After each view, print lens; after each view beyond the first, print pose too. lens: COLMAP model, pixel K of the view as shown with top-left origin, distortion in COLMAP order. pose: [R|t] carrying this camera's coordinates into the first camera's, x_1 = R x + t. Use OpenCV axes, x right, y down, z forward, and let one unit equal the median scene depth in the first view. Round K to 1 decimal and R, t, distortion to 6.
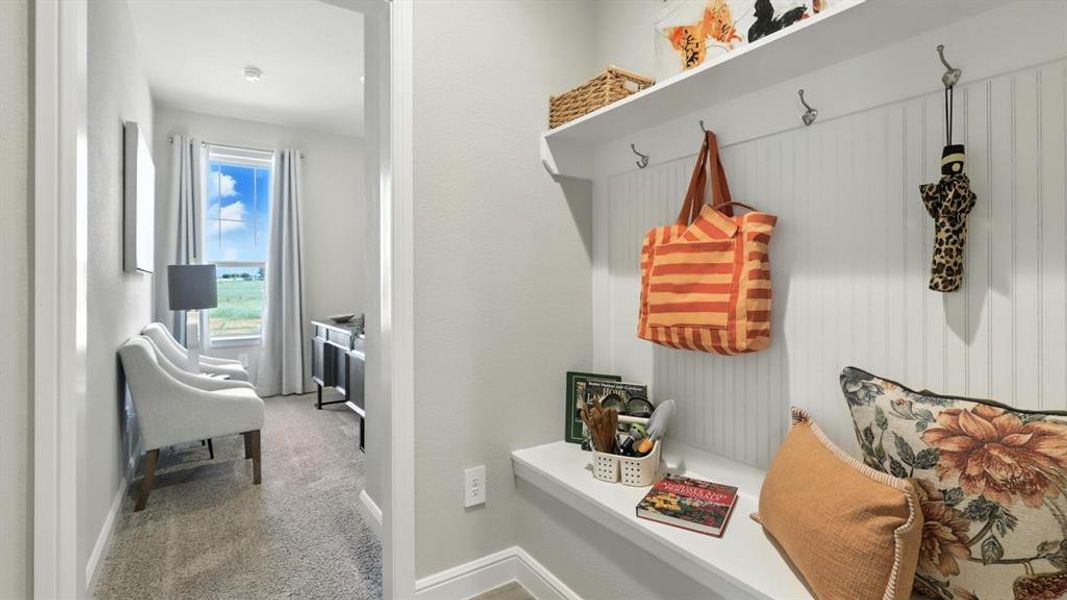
lens RADIAL K [[488.7, 0, 532.8], [0, 488.7, 289.5], [0, 0, 1]] dist [-0.000601, 0.000408]
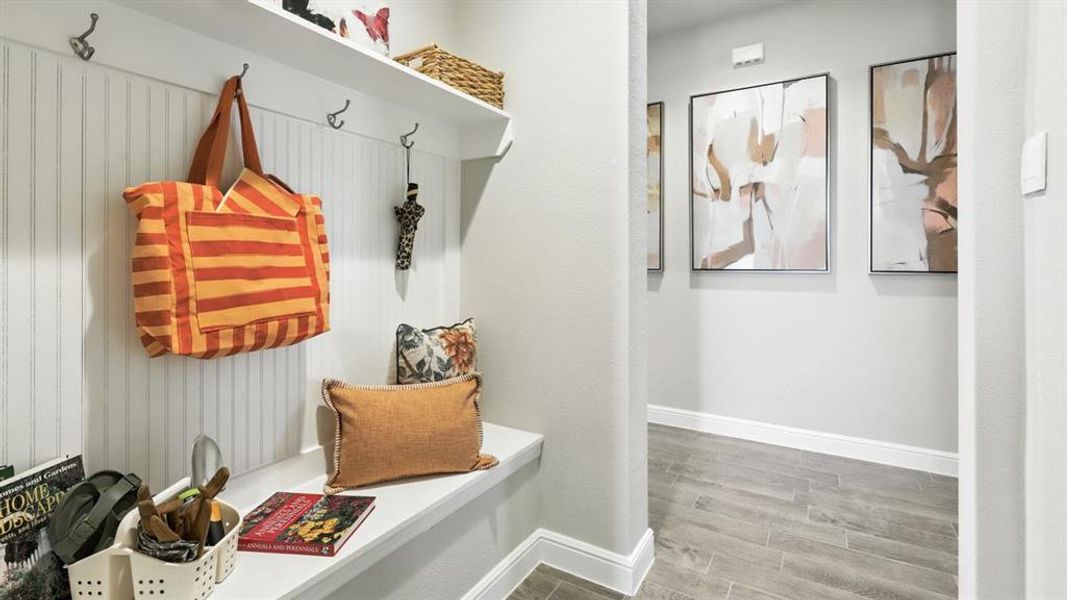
lens RADIAL K [[485.8, 0, 533.3], [0, 485.8, 267.1], [0, 0, 1]] dist [-0.000704, 0.000290]
pose [[-0.418590, -0.011676, 0.908100, -0.626604], [0.013343, 0.999730, 0.019004, -0.022686], [-0.908077, 0.020072, -0.418322, 0.991044]]
